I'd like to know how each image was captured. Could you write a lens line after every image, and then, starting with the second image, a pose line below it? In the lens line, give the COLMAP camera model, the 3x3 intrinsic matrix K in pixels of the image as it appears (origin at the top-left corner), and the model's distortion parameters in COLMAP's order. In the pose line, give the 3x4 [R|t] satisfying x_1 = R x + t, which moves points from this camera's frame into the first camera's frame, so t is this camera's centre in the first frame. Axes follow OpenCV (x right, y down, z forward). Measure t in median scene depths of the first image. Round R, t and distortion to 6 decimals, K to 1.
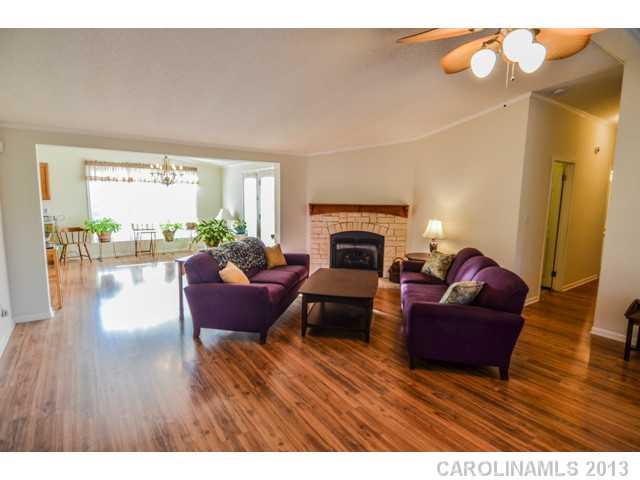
lens RADIAL K [[330.3, 0, 313.5], [0, 330.3, 238.5], [0, 0, 1]] dist [0.022574, -0.018262]
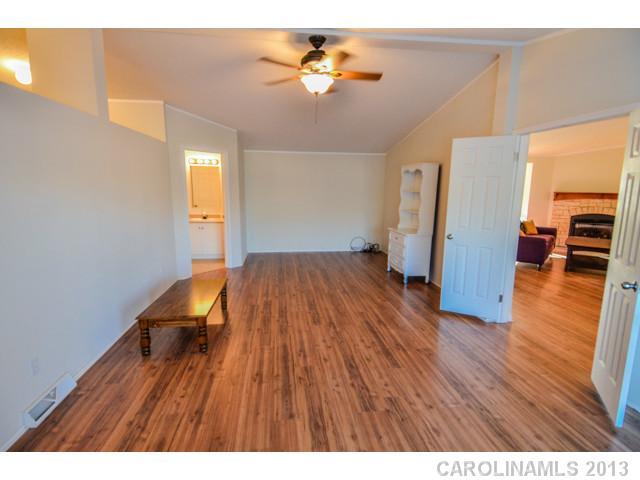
lens RADIAL K [[330.3, 0, 333.6], [0, 330.3, 236.7], [0, 0, 1]] dist [0.022574, -0.018262]
pose [[0.893217, 0.069481, -0.444225, -0.317153], [-0.058548, 0.997550, 0.038302, 0.119618], [0.445798, -0.008204, 0.895096, -0.952350]]
